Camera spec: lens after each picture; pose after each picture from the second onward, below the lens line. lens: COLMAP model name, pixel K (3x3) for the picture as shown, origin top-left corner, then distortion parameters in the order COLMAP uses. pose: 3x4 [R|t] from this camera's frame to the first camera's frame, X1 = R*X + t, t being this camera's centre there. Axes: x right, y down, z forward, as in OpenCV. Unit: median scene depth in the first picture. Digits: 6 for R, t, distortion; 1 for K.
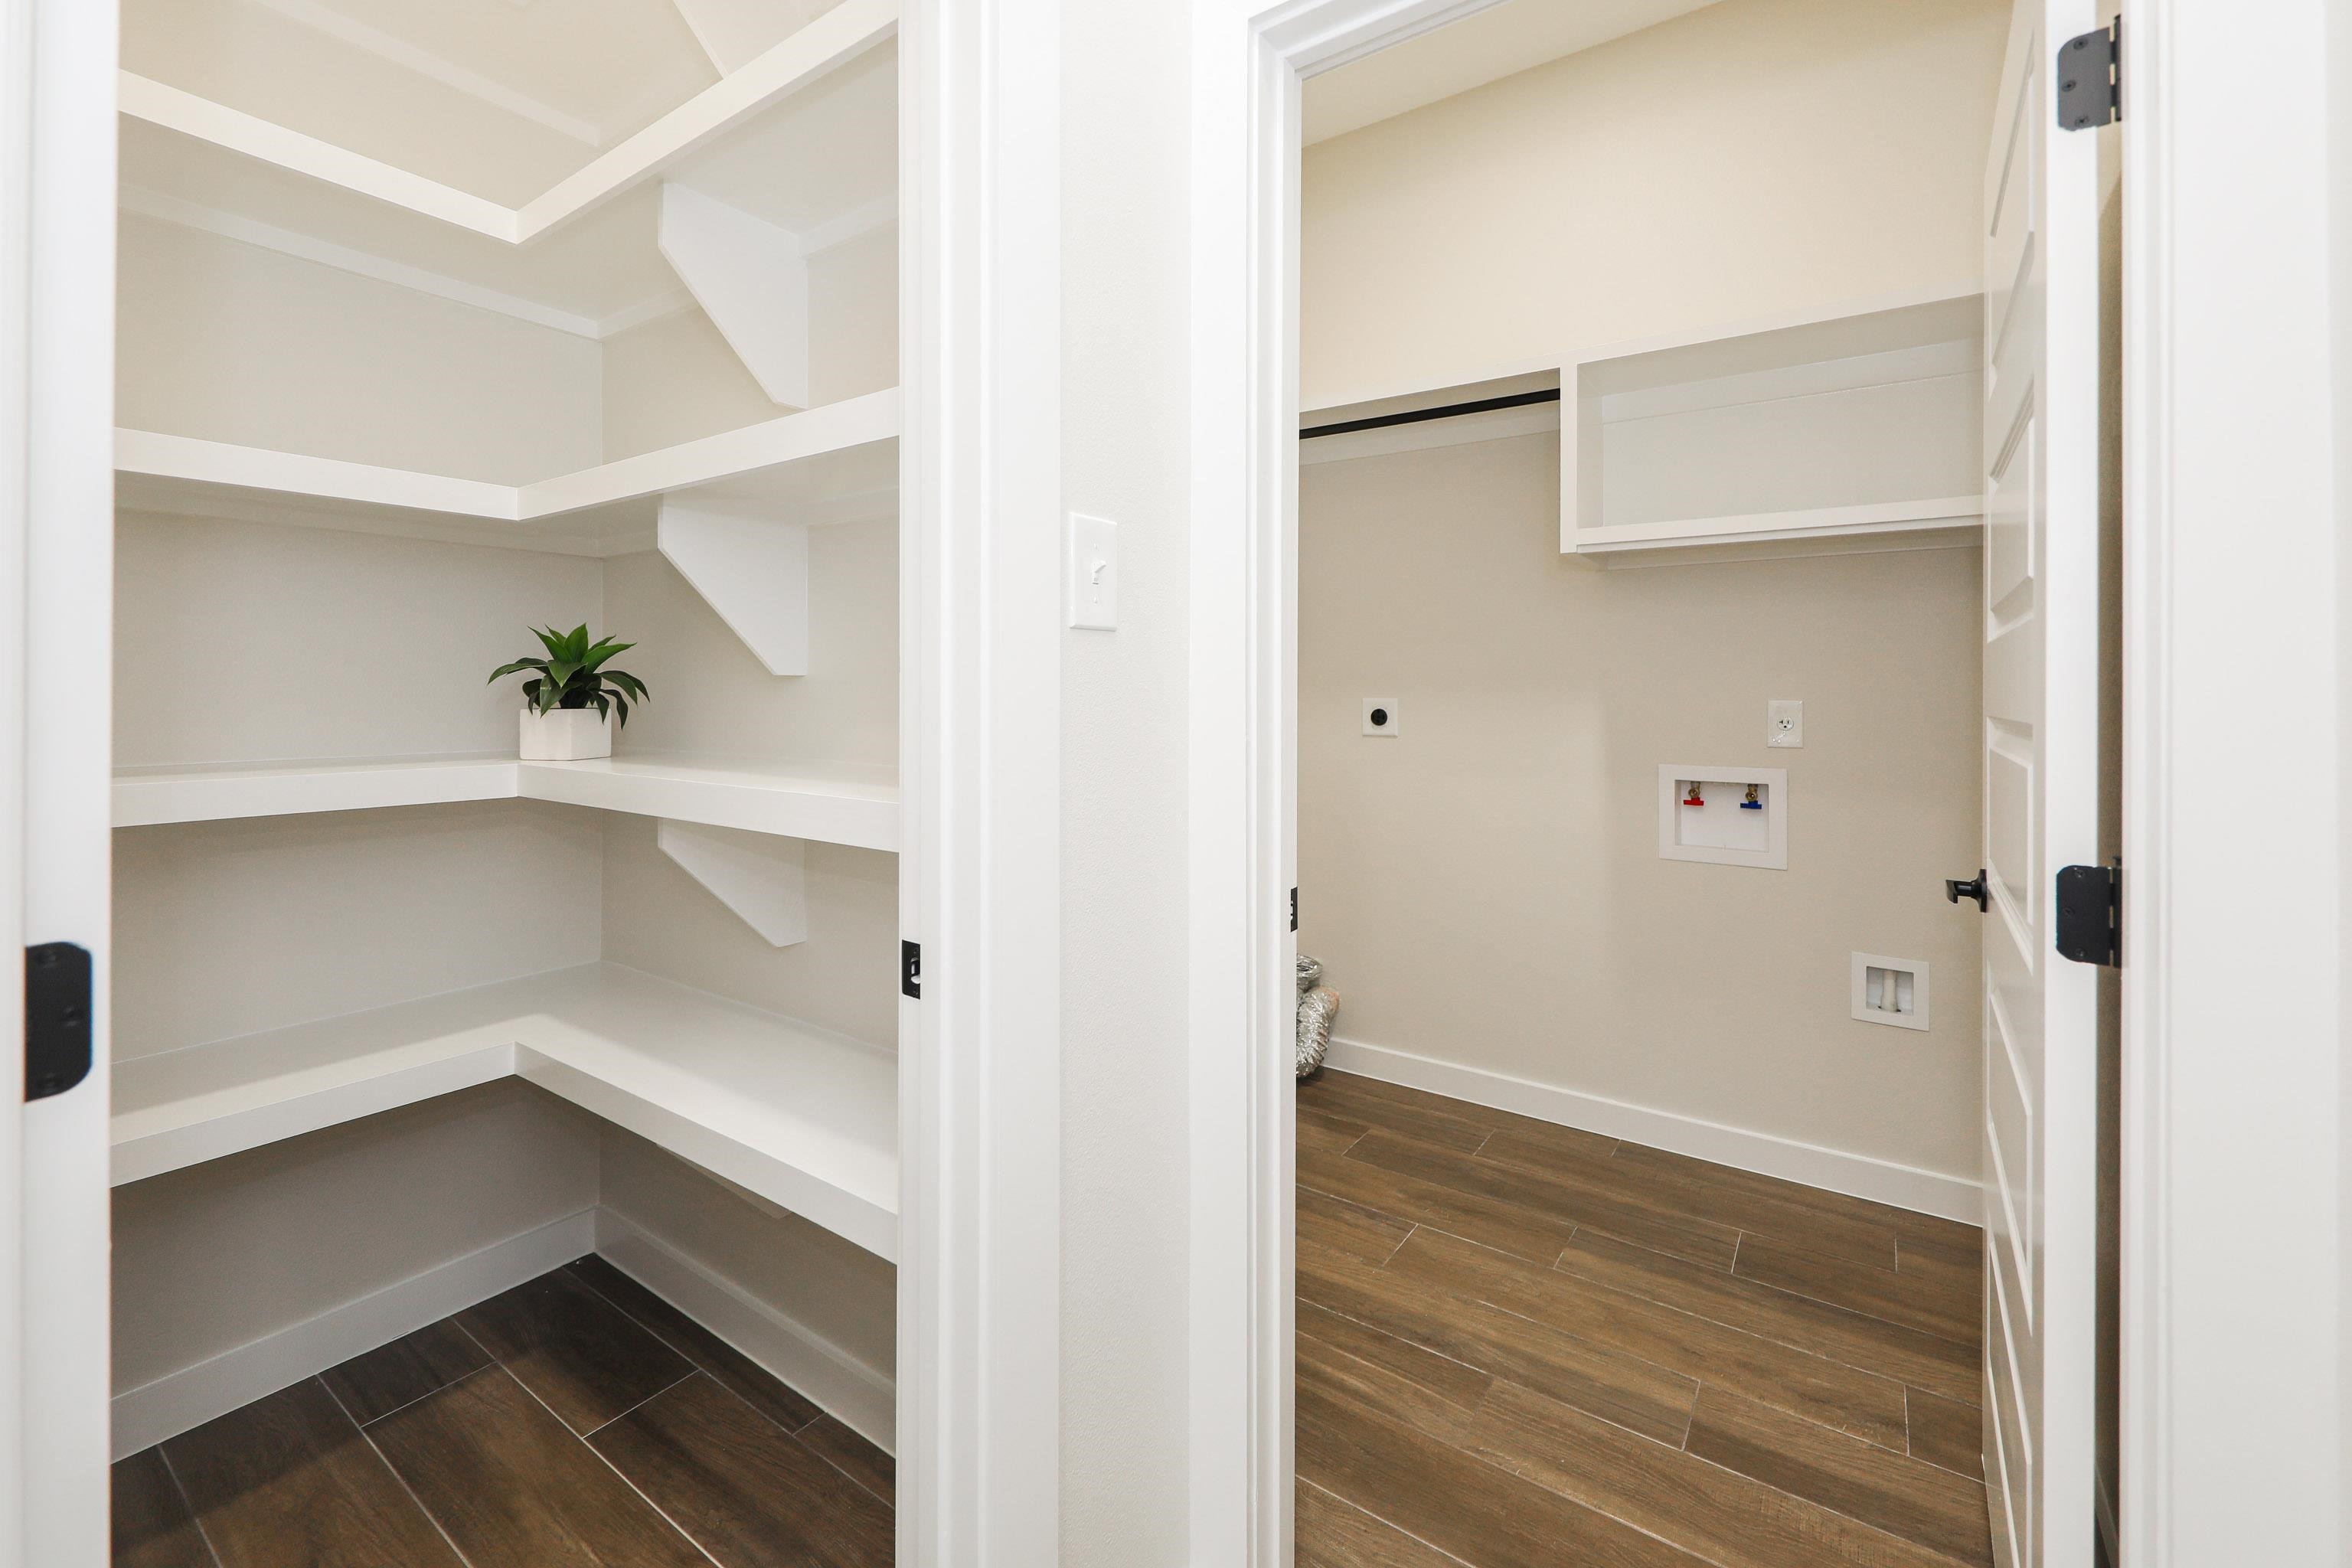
lens RADIAL K [[1005.6, 0, 1169.8], [0, 1005.6, 689.1], [0, 0, 1]] dist [0.000559, 0.000070]
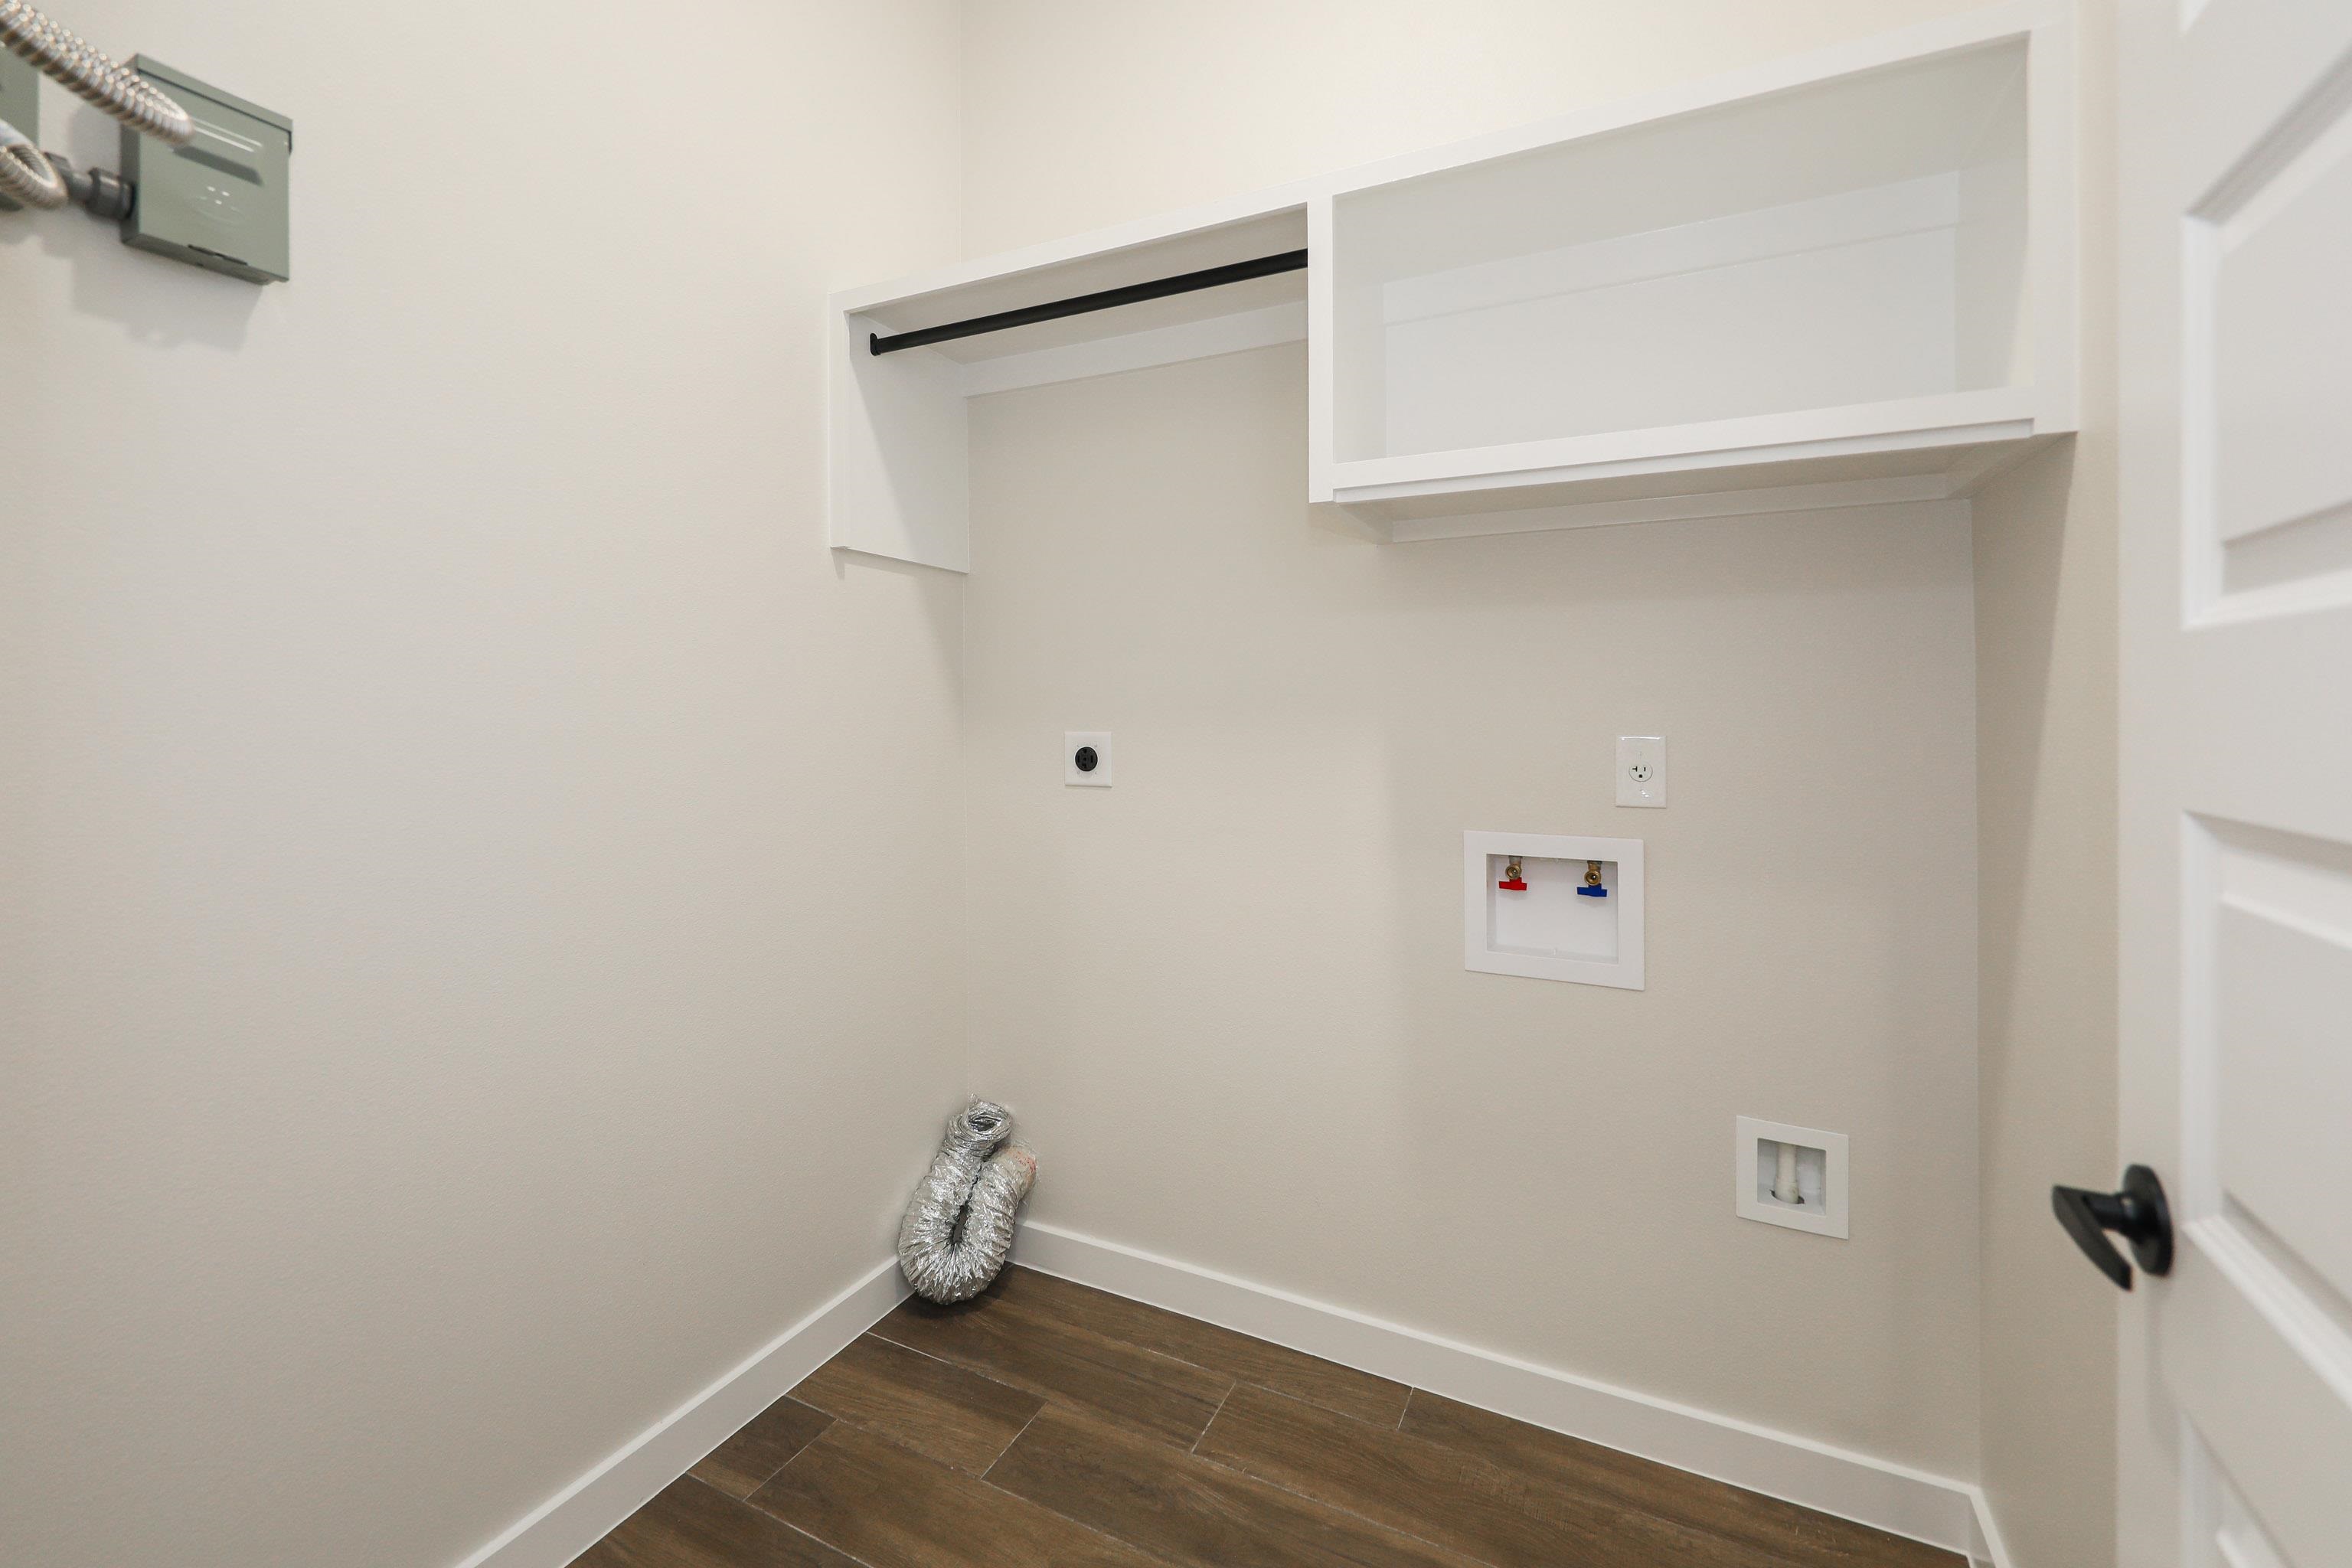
lens RADIAL K [[1002.2, 0, 1177.9], [0, 1002.2, 713.8], [0, 0, 1]] dist [0.000127, 0.000037]
pose [[0.987838, -0.007963, 0.155280, 0.202930], [0.006606, 0.999935, 0.009255, -0.011233], [-0.155344, -0.008116, 0.987827, 0.385807]]
